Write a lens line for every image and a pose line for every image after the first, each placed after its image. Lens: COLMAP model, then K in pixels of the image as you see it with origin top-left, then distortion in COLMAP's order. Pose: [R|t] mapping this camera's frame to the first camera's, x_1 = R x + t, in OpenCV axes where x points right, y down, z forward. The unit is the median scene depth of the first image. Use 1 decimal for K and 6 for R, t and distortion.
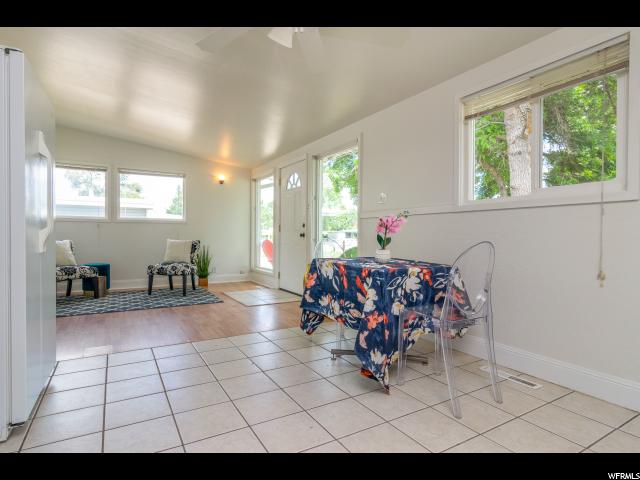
lens RADIAL K [[356.3, 0, 320.0], [0, 356.3, 240.0], [0, 0, 1]] dist [-0.004300, -0.000419]
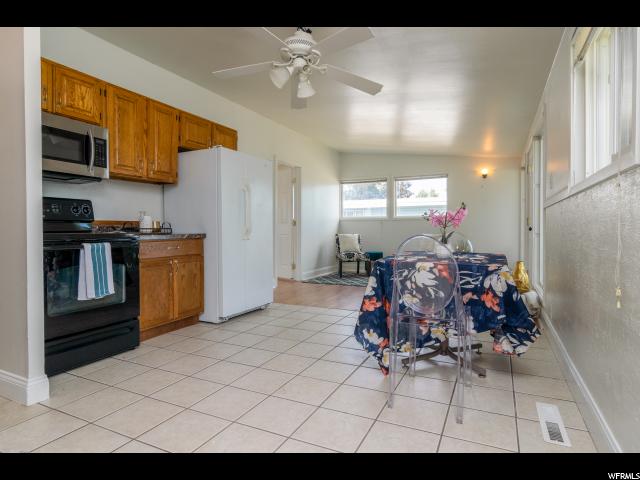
lens RADIAL K [[356.3, 0, 320.0], [0, 356.3, 240.0], [0, 0, 1]] dist [-0.004300, -0.000419]
pose [[0.554483, 0.017933, -0.832002, 0.391242], [-0.006006, 0.999828, 0.017548, 0.000463], [0.832173, -0.004733, 0.554495, 0.091594]]
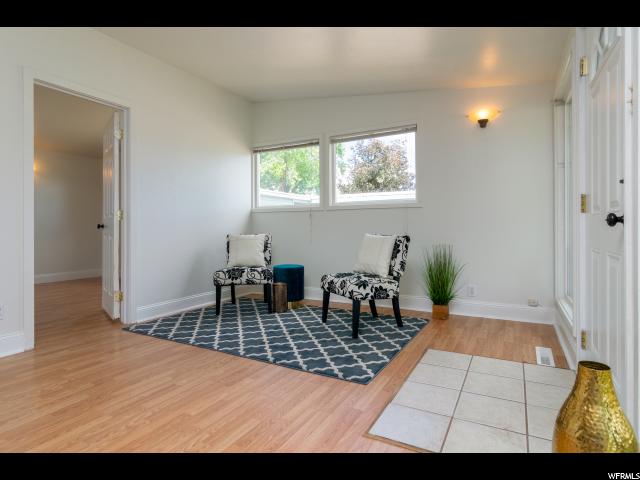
lens RADIAL K [[358.6, 0, 318.3], [0, 358.6, 229.5], [0, 0, 1]] dist [0.001202, 0.000367]
pose [[0.505257, -0.006080, -0.862947, 0.069838], [-0.001541, 0.999967, -0.007948, -0.004354], [0.862967, 0.005345, 0.505232, 0.698138]]
